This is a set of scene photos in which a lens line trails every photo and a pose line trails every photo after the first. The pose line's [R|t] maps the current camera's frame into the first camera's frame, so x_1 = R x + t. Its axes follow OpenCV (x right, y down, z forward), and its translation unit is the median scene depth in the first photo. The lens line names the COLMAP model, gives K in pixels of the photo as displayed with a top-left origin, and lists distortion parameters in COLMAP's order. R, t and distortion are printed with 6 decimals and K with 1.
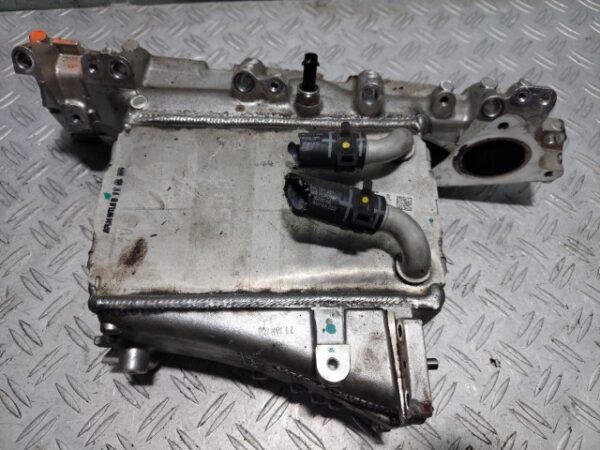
lens RADIAL K [[442.2, 0, 297.7], [0, 442.2, 228.4], [0, 0, 1]] dist [0.000727, -0.006043]
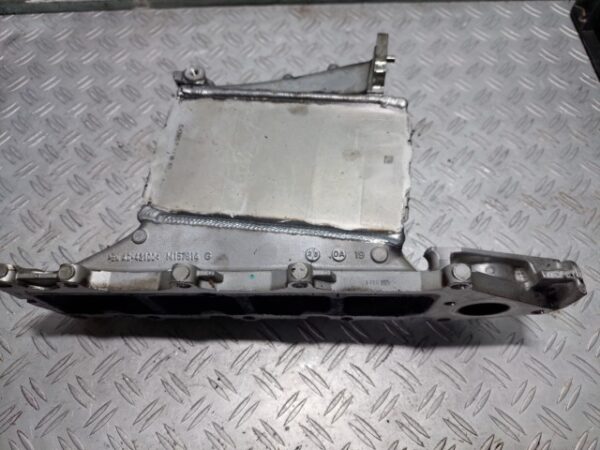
lens RADIAL K [[442.2, 0, 298.5], [0, 442.2, 222.9], [0, 0, 1]] dist [0.000727, -0.006043]
pose [[0.999091, 0.024588, -0.034824, 0.096522], [-0.025024, 0.999613, -0.012149, 0.099296], [0.034512, 0.013009, 0.999320, -0.217308]]
